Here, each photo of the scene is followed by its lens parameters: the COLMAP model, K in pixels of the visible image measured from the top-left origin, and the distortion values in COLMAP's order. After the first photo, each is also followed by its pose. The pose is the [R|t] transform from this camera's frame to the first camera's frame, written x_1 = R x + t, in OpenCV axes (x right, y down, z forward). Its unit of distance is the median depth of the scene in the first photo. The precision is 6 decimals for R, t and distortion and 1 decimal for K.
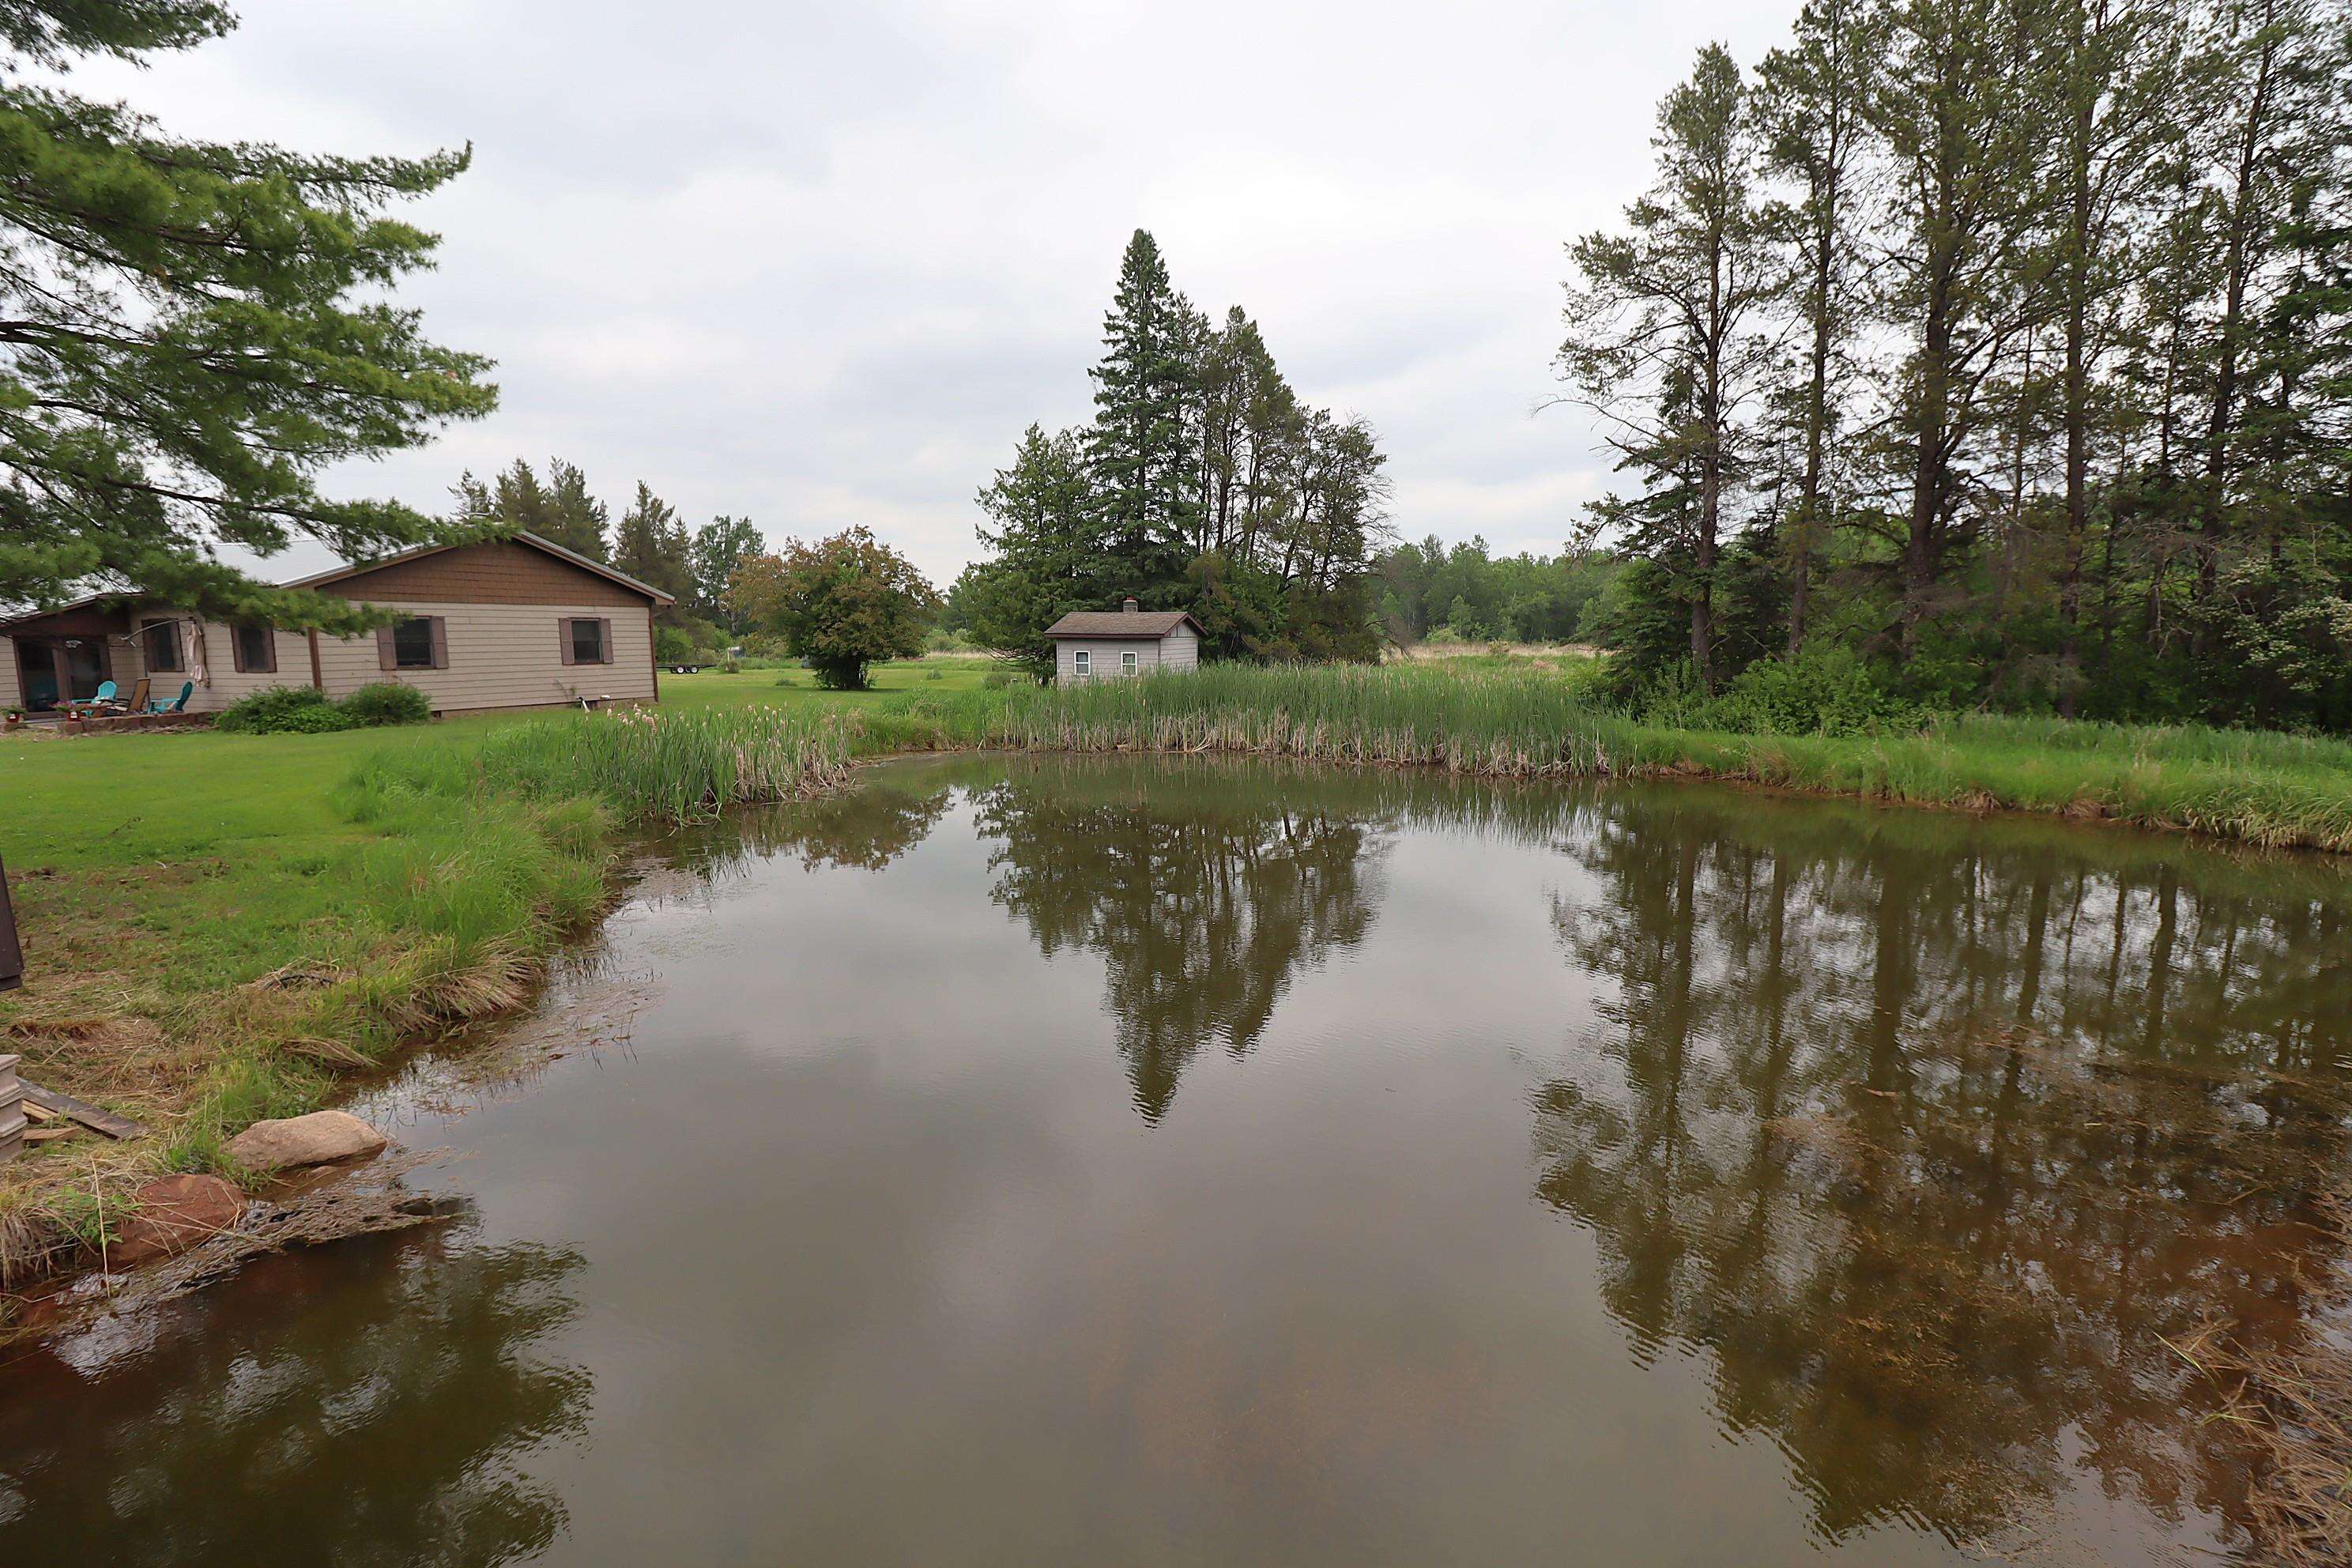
lens RADIAL K [[1104.5, 0, 1191.3], [0, 1104.5, 784.8], [0, 0, 1]] dist [0.008759, -0.016821]
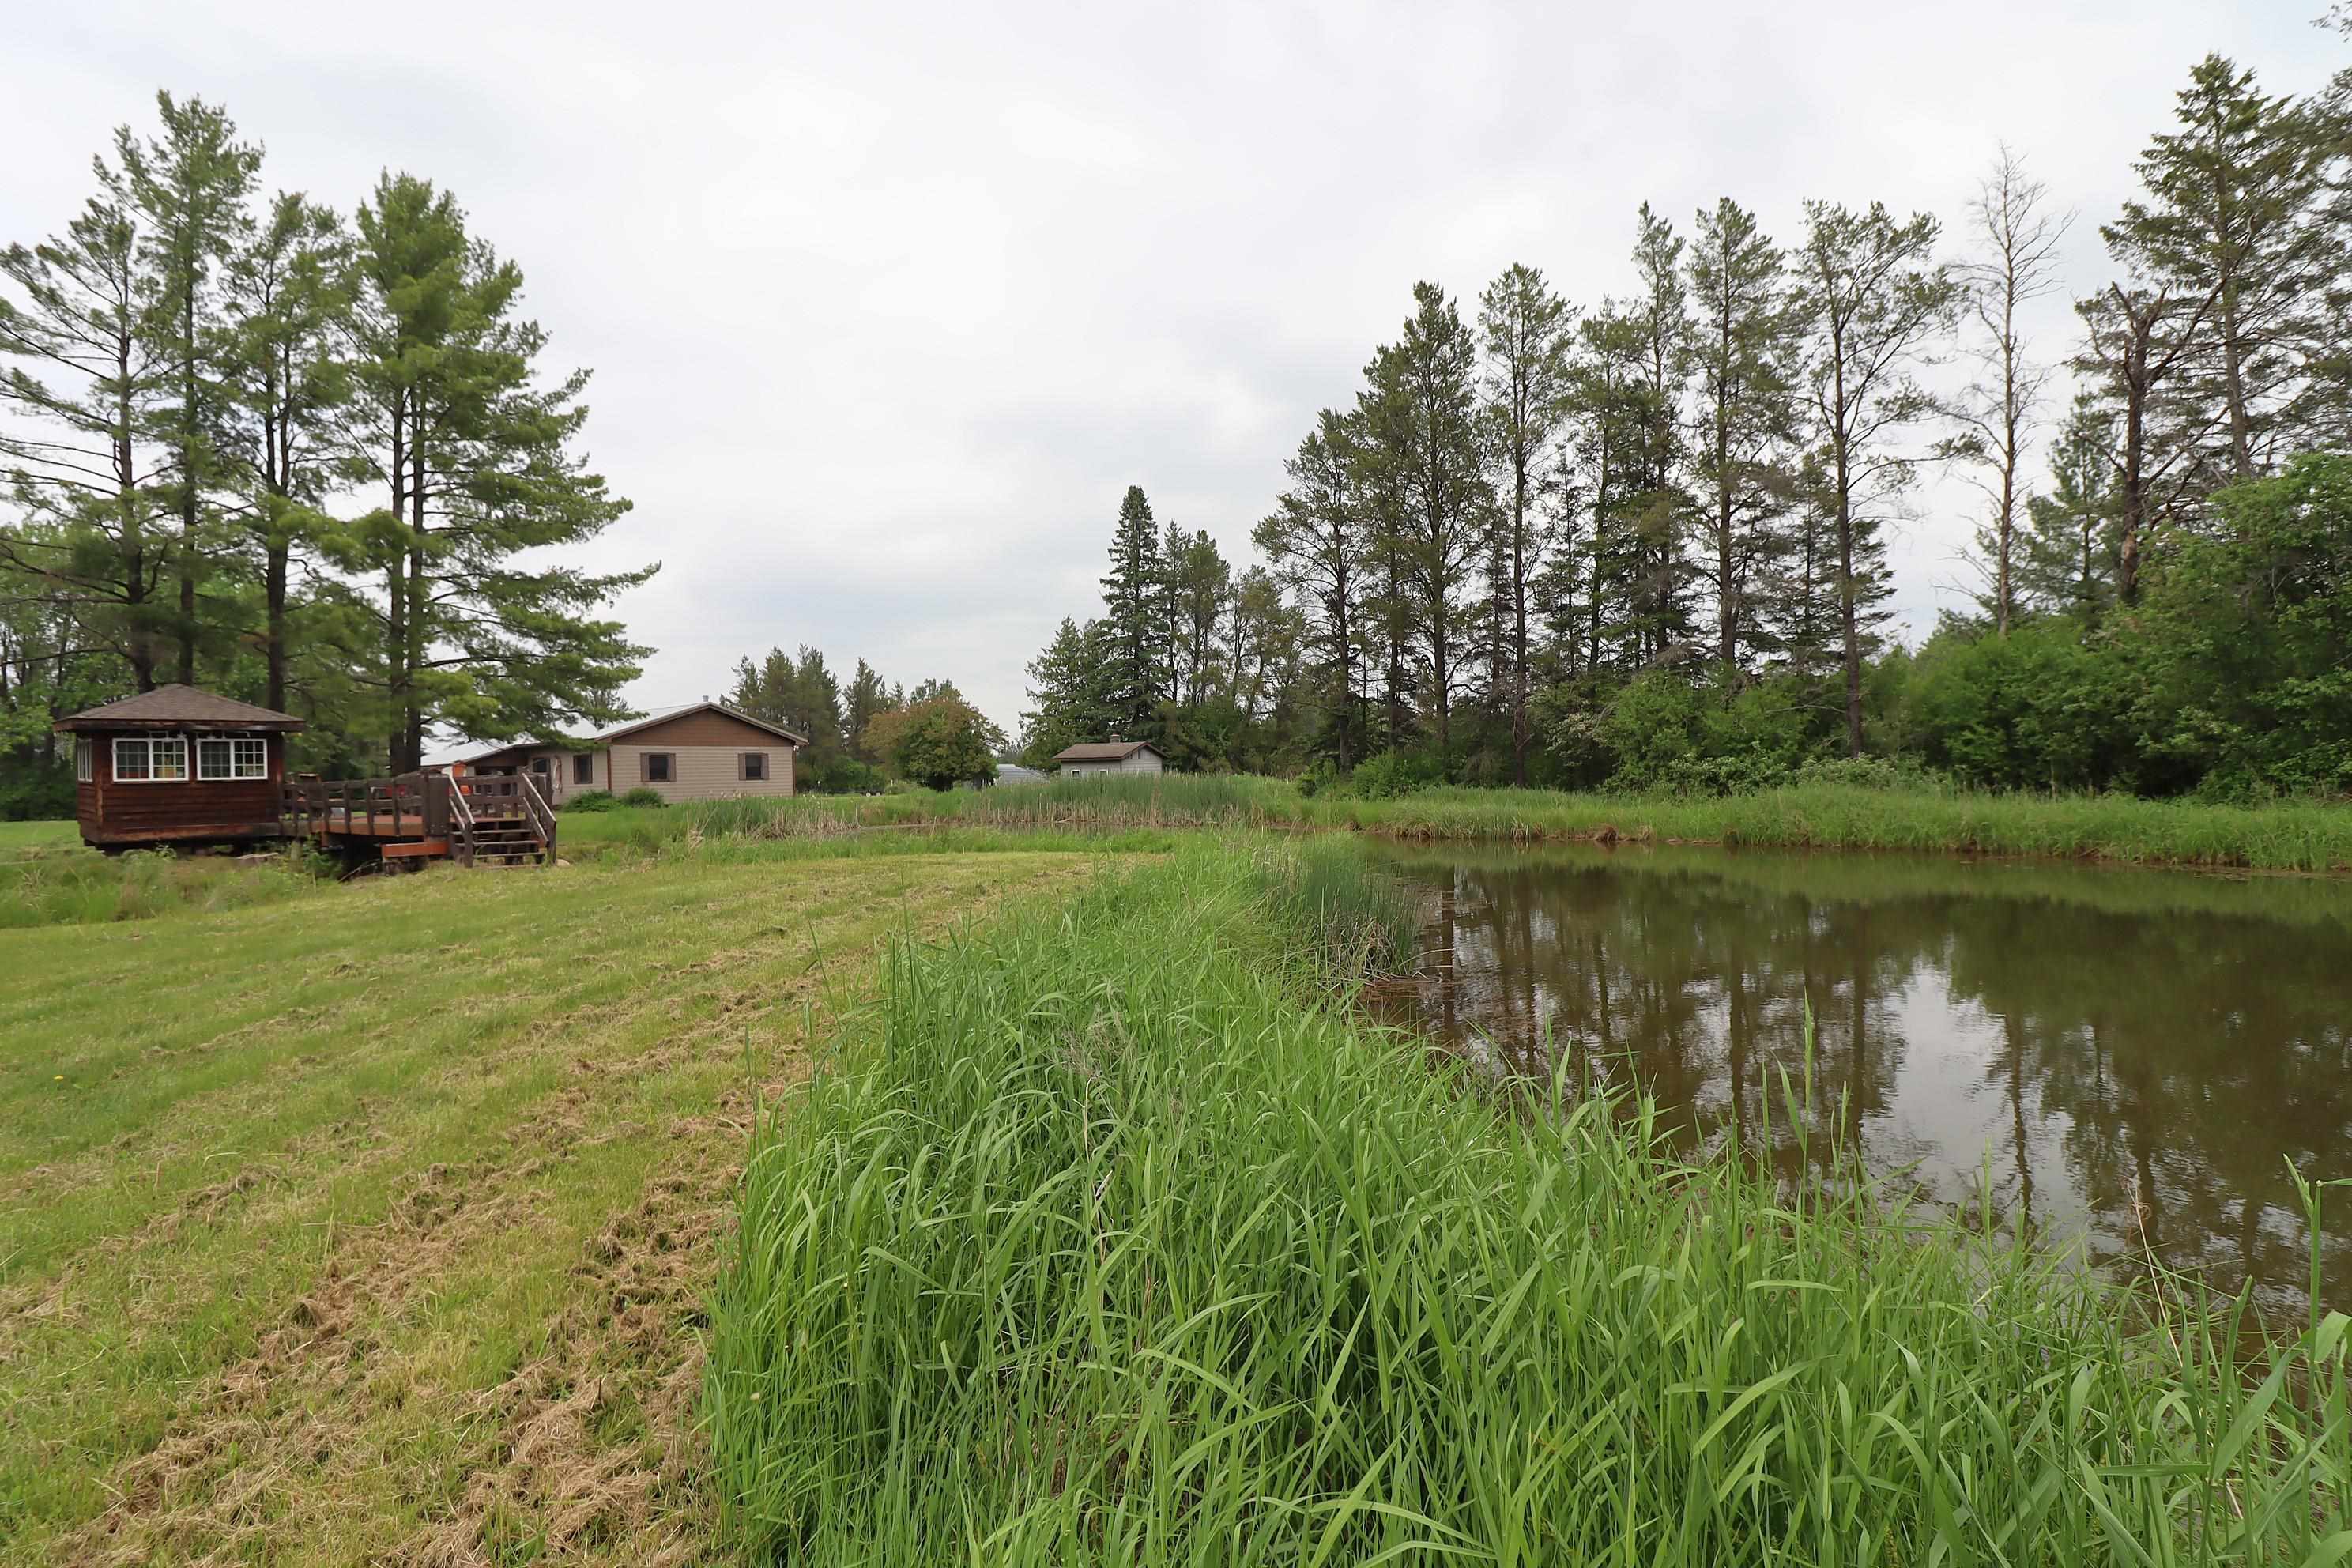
lens RADIAL K [[1102.9, 0, 1185.5], [0, 1102.9, 783.6], [0, 0, 1]] dist [0.010891, -0.015377]
pose [[0.974317, -0.017367, -0.224512, 0.334007], [-0.010470, 0.992449, -0.122207, 0.067278], [0.224939, 0.121419, 0.966778, -0.344408]]
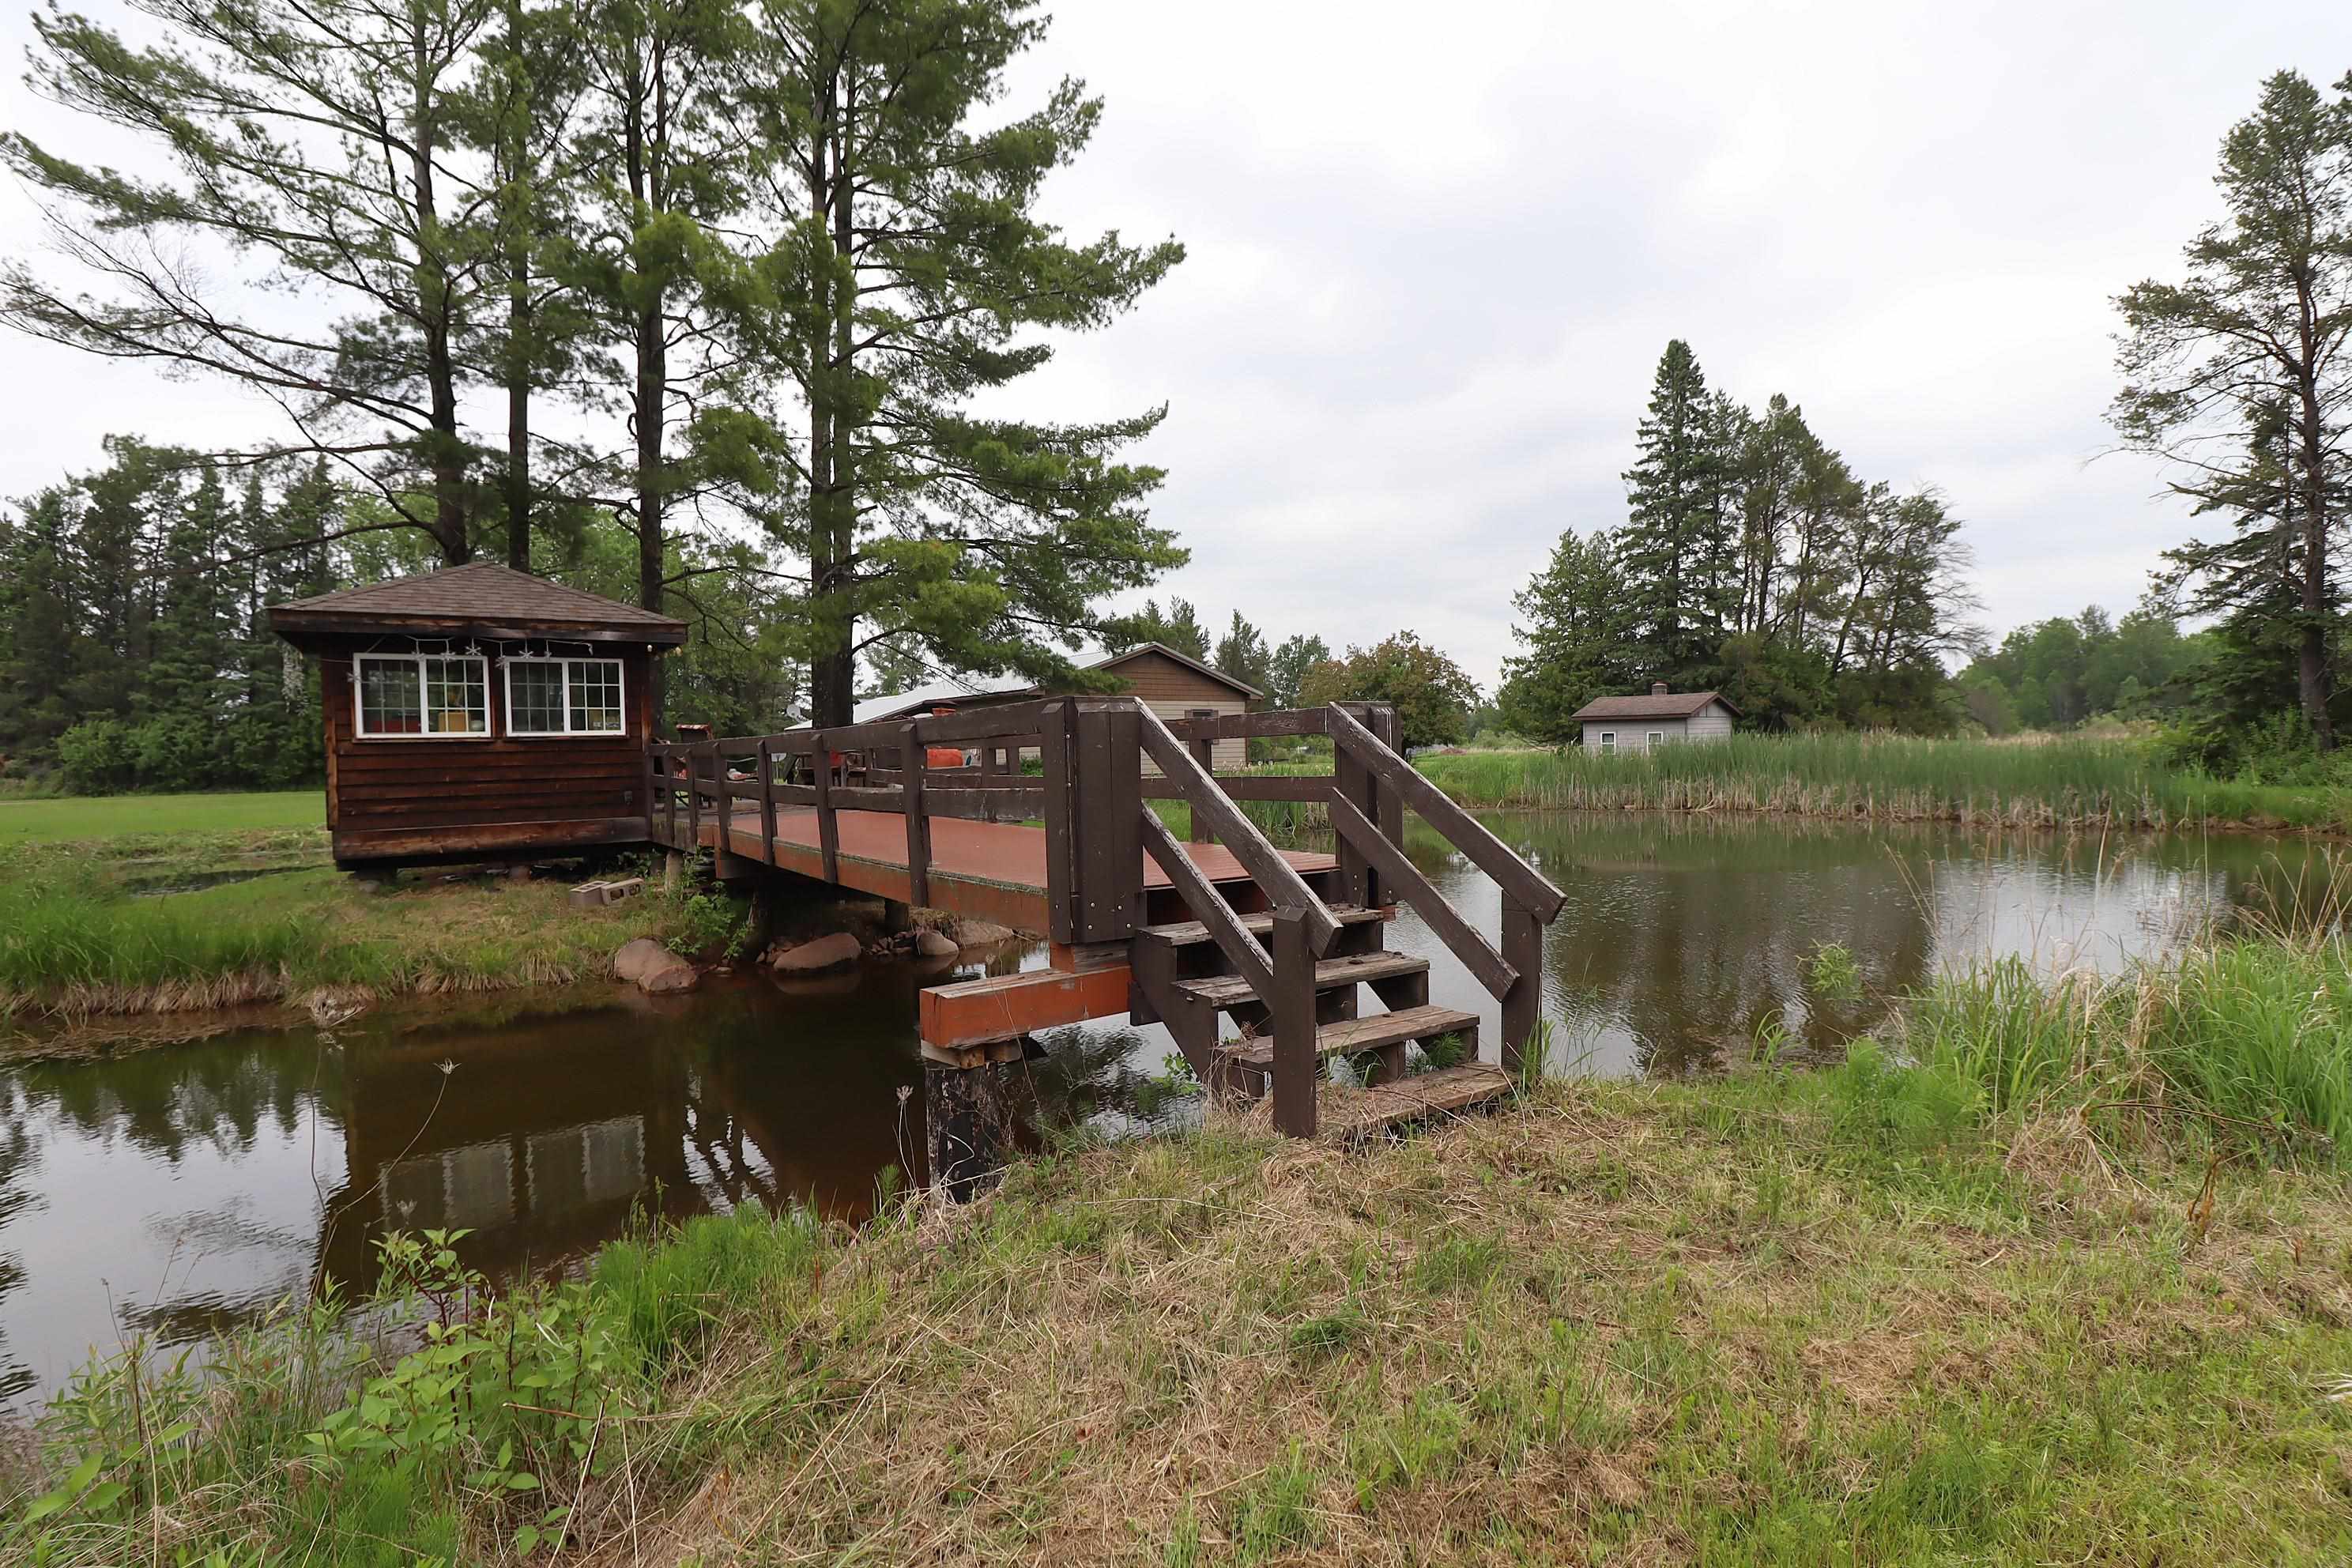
lens RADIAL K [[1104.5, 0, 1191.3], [0, 1104.5, 784.8], [0, 0, 1]] dist [0.008759, -0.016821]
pose [[0.883207, 0.000378, -0.468983, 0.041430], [-0.045632, 0.995324, -0.085133, 0.034467], [0.466758, 0.096590, 0.879095, -0.108181]]
